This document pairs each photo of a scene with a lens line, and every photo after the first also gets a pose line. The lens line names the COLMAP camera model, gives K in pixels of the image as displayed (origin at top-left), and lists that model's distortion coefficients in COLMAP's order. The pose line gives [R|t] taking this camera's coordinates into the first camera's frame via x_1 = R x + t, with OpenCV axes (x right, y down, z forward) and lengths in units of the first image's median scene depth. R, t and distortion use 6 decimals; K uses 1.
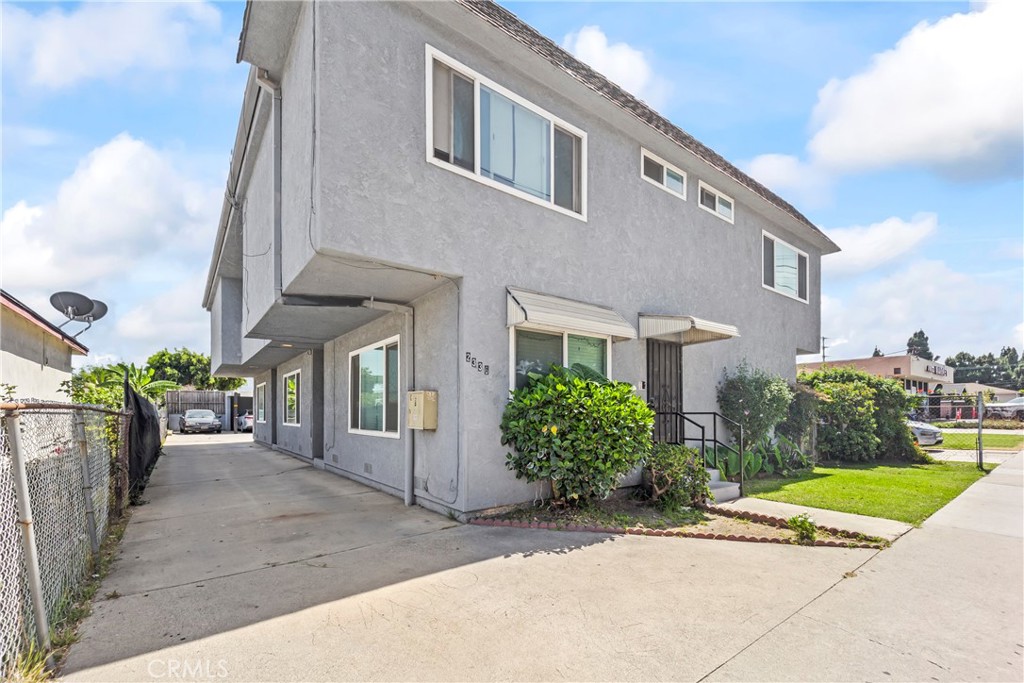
lens RADIAL K [[440.3, 0, 539.6], [0, 440.3, 403.5], [0, 0, 1]] dist [0.018938, 0.000122]
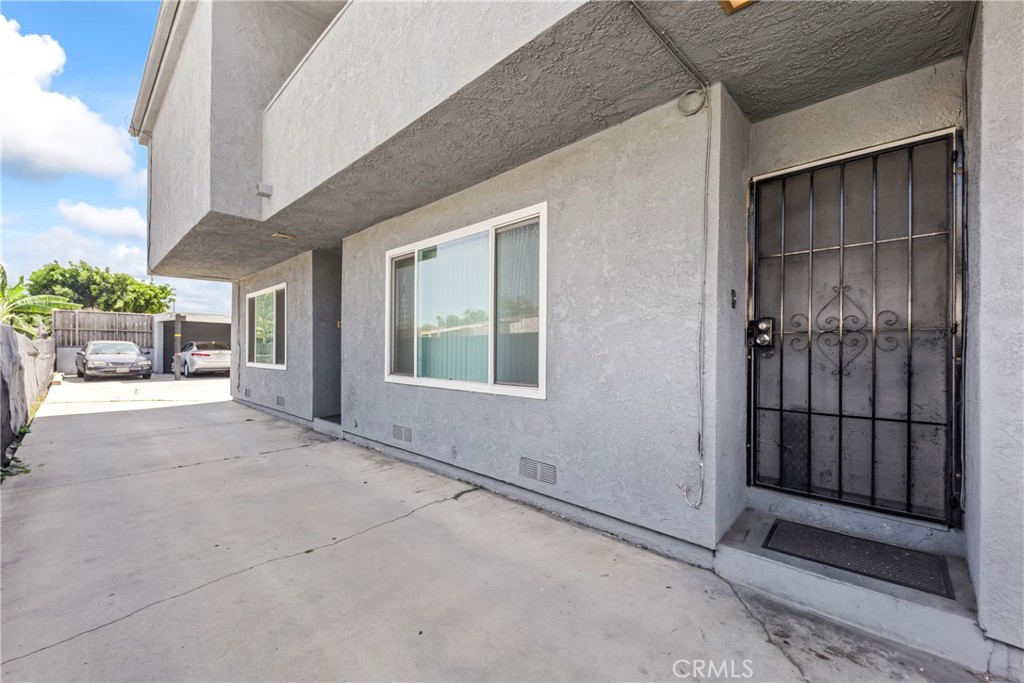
lens RADIAL K [[400.4, 0, 511.5], [0, 400.4, 342.9], [0, 0, 1]] dist [0.002059, -0.000148]
pose [[0.989105, 0.011865, 0.146734, -0.310153], [-0.012547, 0.999914, 0.003723, 0.008056], [-0.146677, -0.005523, 0.989169, 0.383321]]
